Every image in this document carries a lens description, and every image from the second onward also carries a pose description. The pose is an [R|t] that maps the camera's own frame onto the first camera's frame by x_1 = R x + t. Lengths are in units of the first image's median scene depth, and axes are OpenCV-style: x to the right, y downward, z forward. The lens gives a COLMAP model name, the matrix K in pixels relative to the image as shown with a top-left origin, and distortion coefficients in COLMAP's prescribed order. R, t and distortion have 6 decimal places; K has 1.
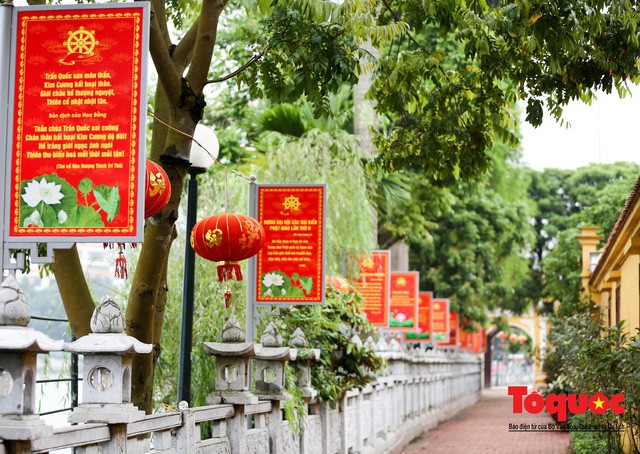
lens RADIAL K [[1333.3, 0, 320.0], [0, 1333.3, 226.9], [0, 0, 1]] dist [-0.248671, 0.000000]
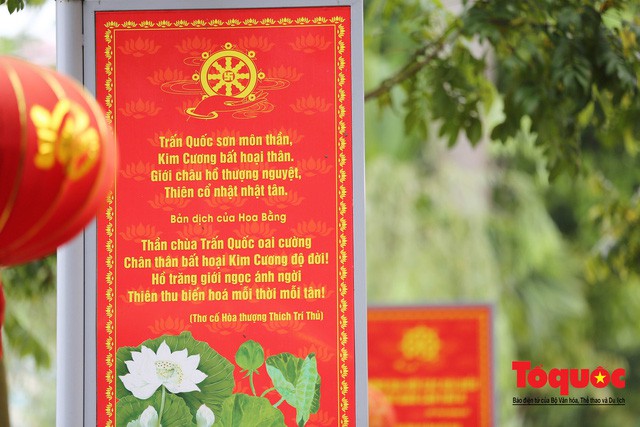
lens RADIAL K [[3371.7, 0, 319.1], [0, 3371.7, 215.3], [0, 0, 1]] dist [1.286049, 0.000000]
pose [[0.998278, -0.016213, 0.056381, -0.222499], [0.018265, 0.999182, -0.036083, -0.037524], [-0.055750, 0.037051, 0.997757, -0.315357]]
